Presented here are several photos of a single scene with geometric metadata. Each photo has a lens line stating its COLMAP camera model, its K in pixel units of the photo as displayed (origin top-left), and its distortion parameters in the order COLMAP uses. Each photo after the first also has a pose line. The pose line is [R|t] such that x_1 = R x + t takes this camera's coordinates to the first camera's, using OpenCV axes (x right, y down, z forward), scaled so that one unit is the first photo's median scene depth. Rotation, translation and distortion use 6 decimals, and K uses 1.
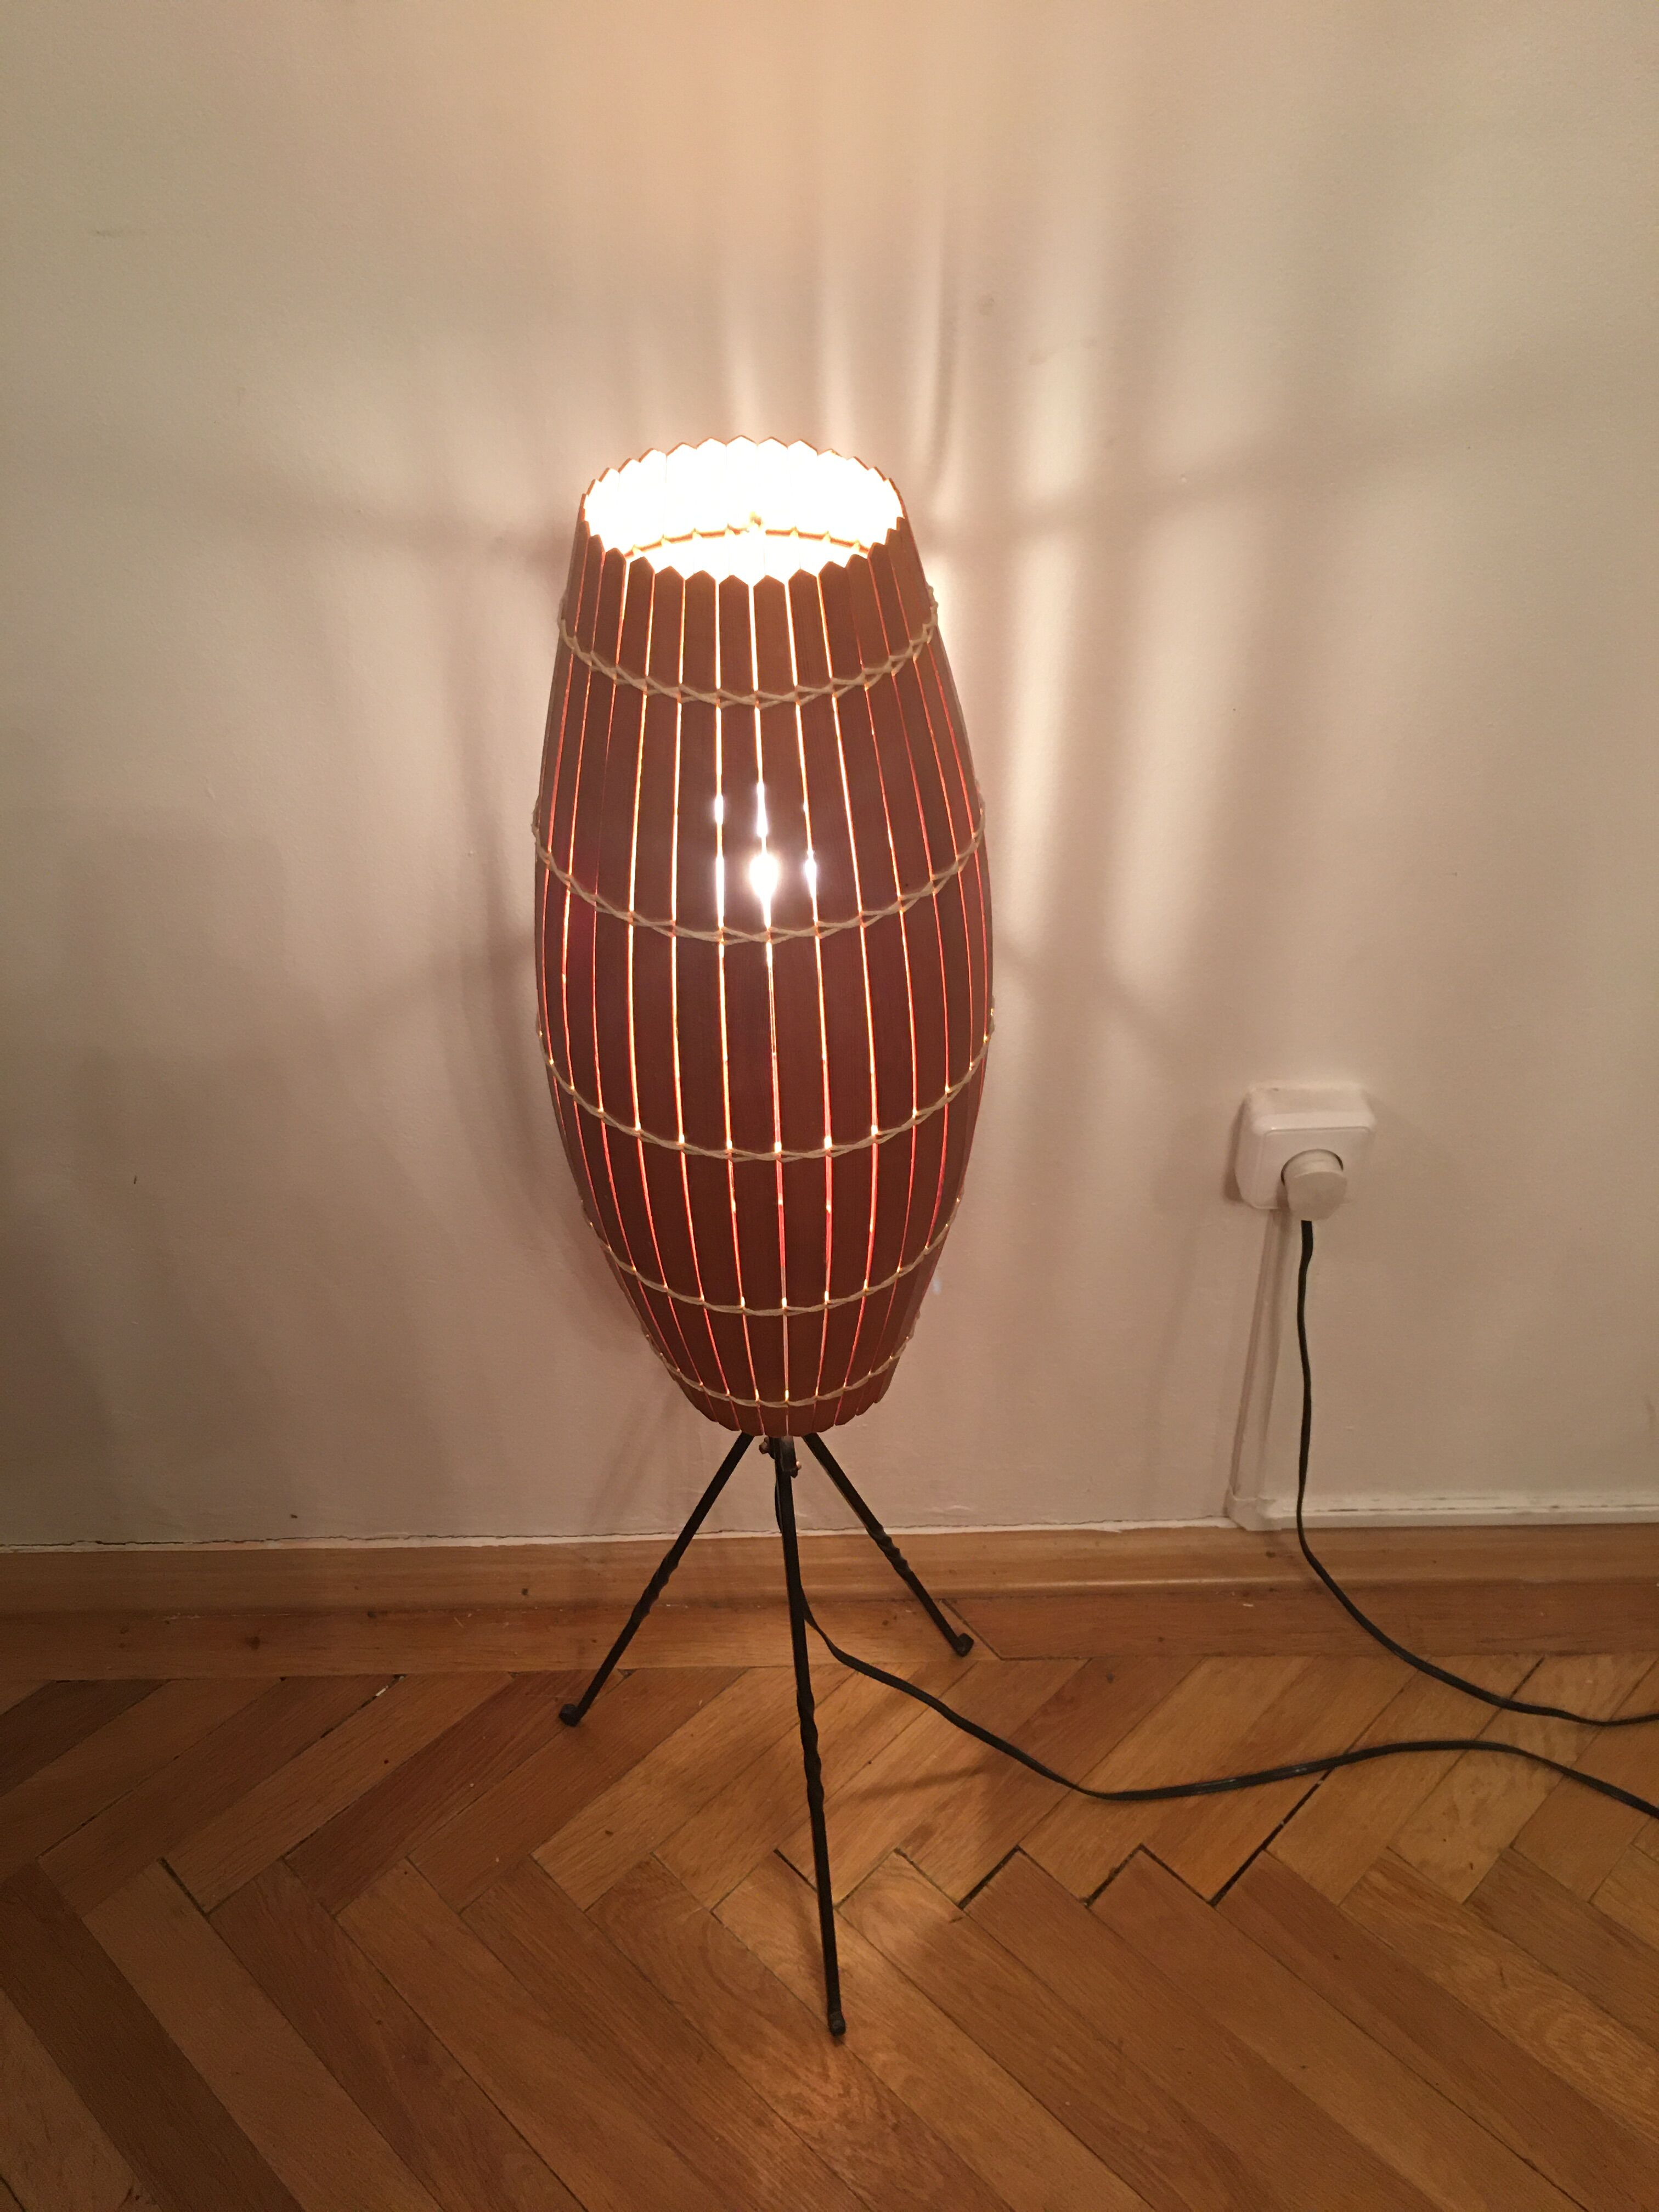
lens RADIAL K [[1867.0, 0, 837.3], [0, 1867.0, 1097.7], [0, 0, 1]] dist [0.075309, -0.121019]
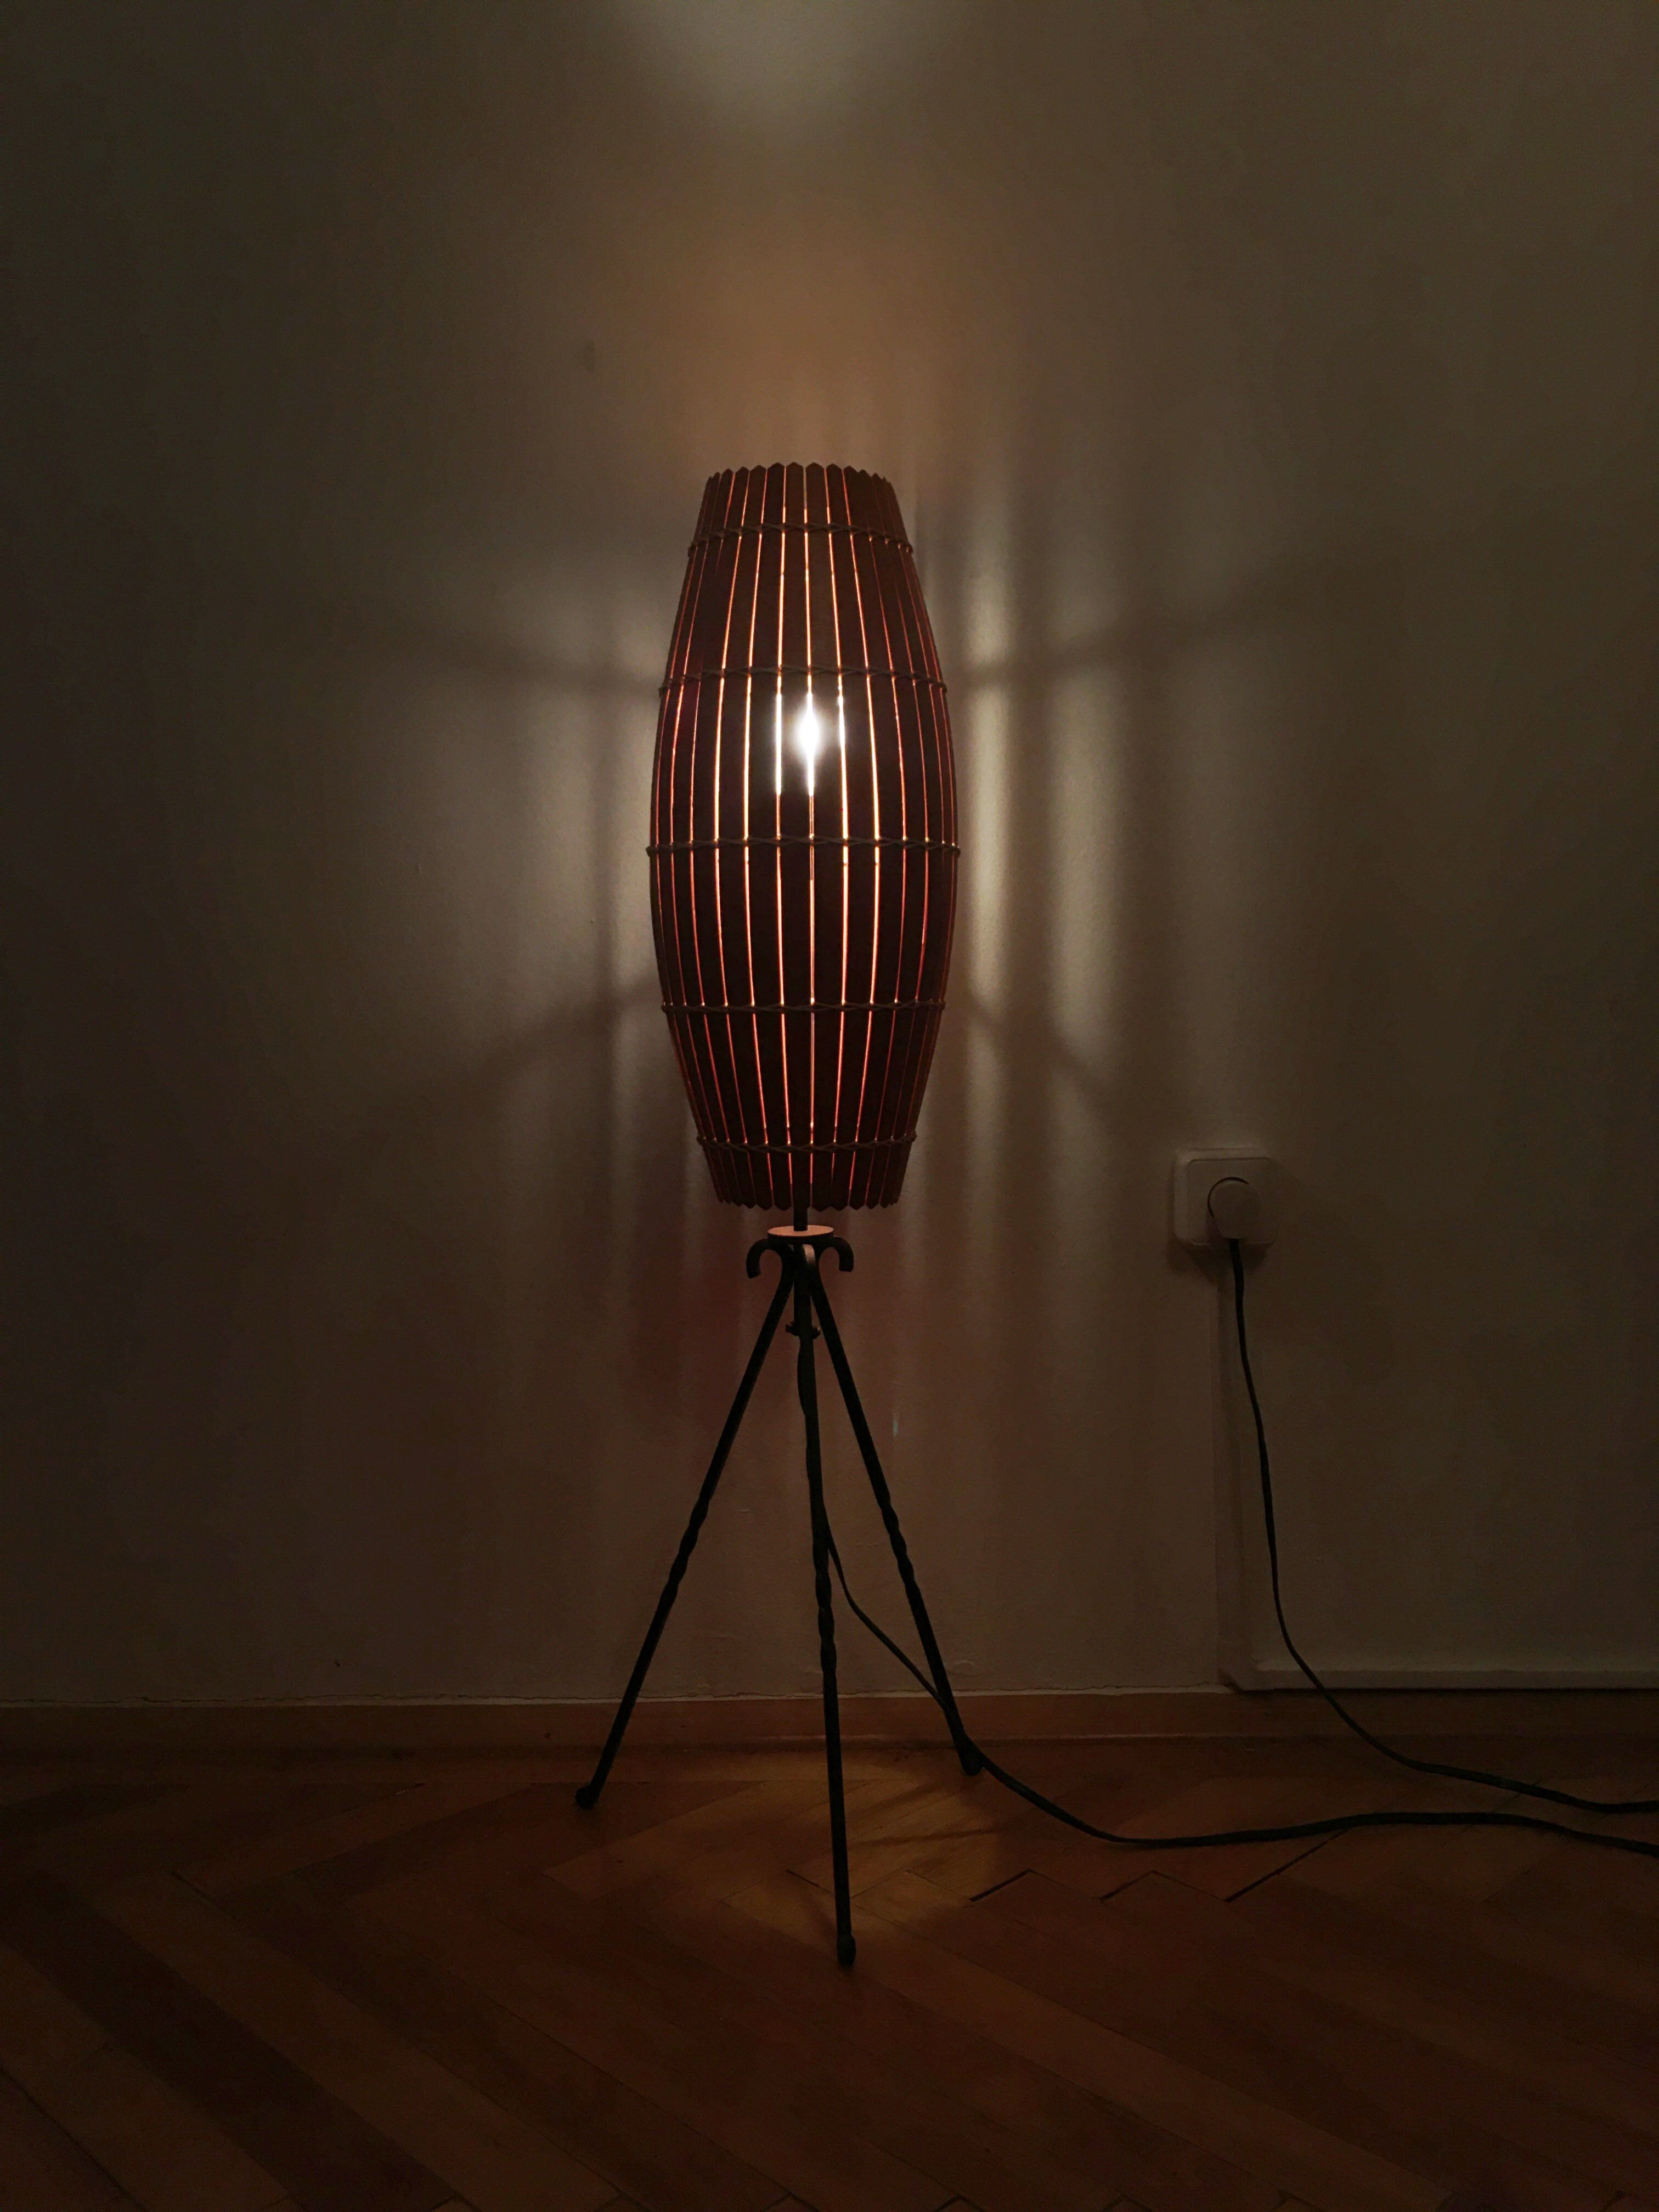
lens RADIAL K [[1849.5, 0, 829.5], [0, 1849.5, 1106.0], [0, 0, 1]] dist [0.067718, -0.107824]
pose [[0.999879, 0.003808, -0.015114, 0.003393], [-0.011936, 0.810693, -0.585350, 0.655628], [0.010024, 0.585459, 0.810640, -0.037482]]
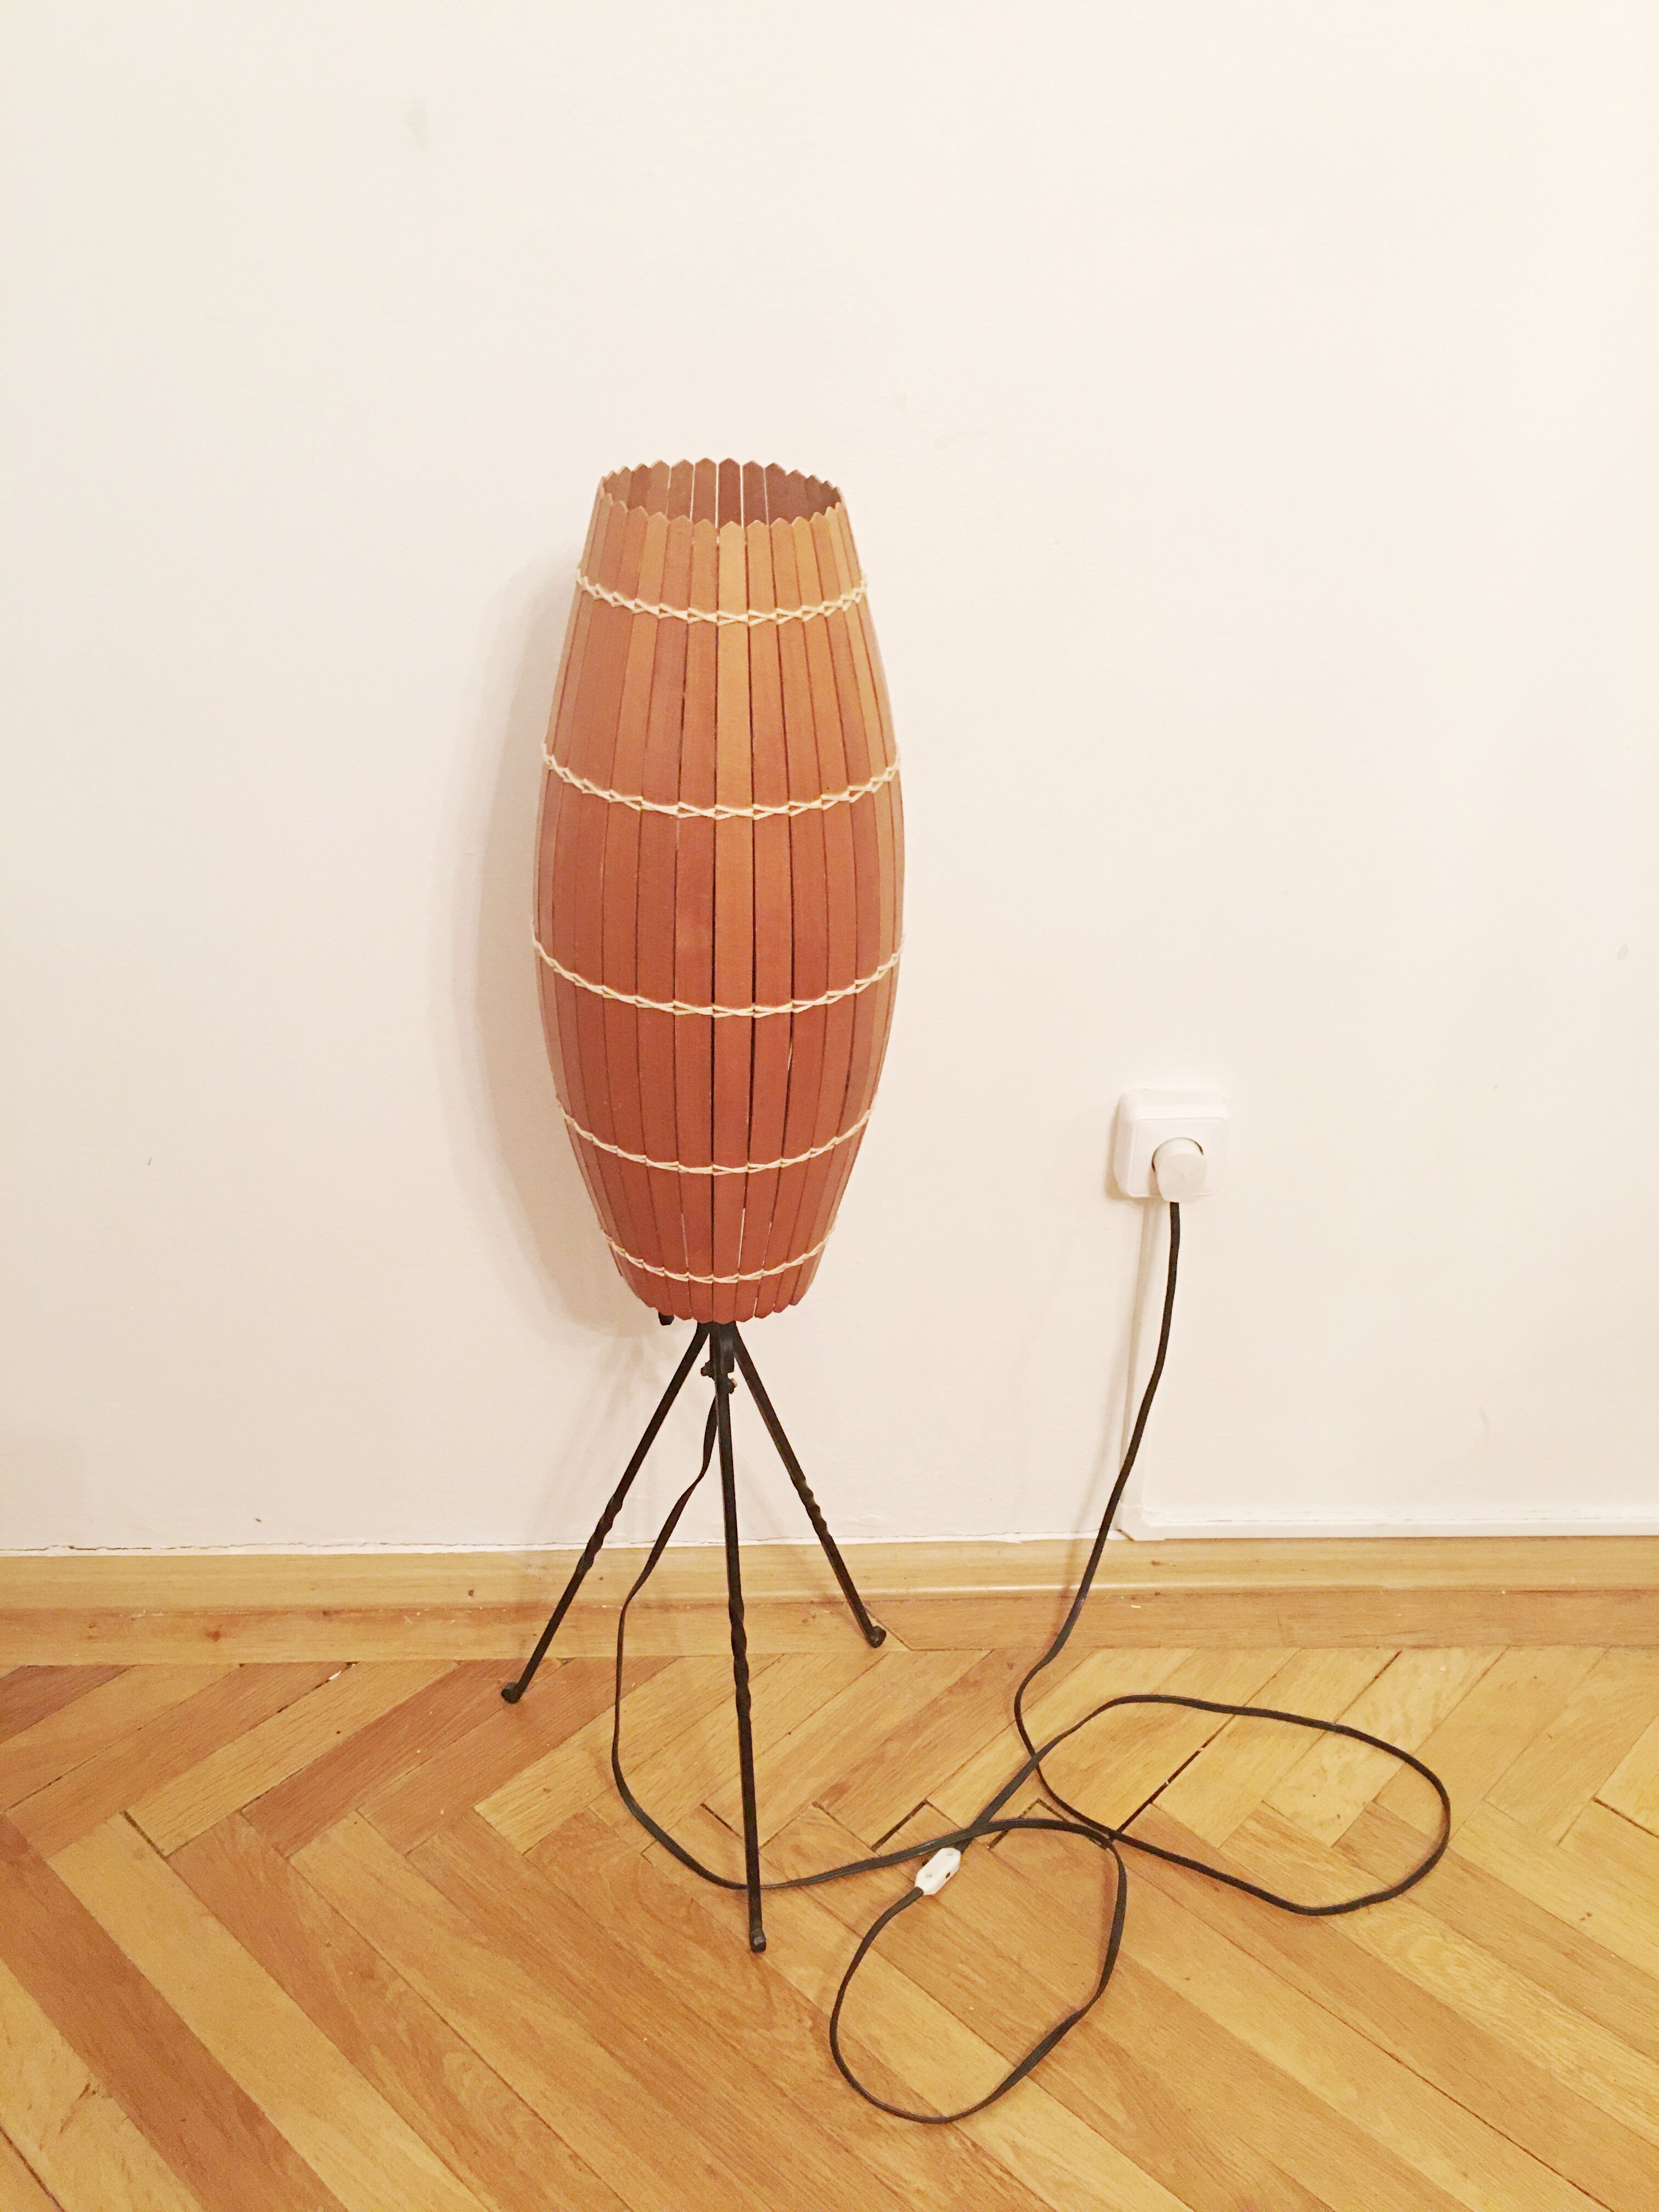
lens RADIAL K [[1849.5, 0, 829.5], [0, 1849.5, 1106.0], [0, 0, 1]] dist [0.067718, -0.107824]
pose [[0.999000, 0.016336, 0.041624, -0.010903], [-0.009360, 0.986651, -0.162581, 0.179567], [-0.043724, 0.162029, 0.985817, -0.121587]]
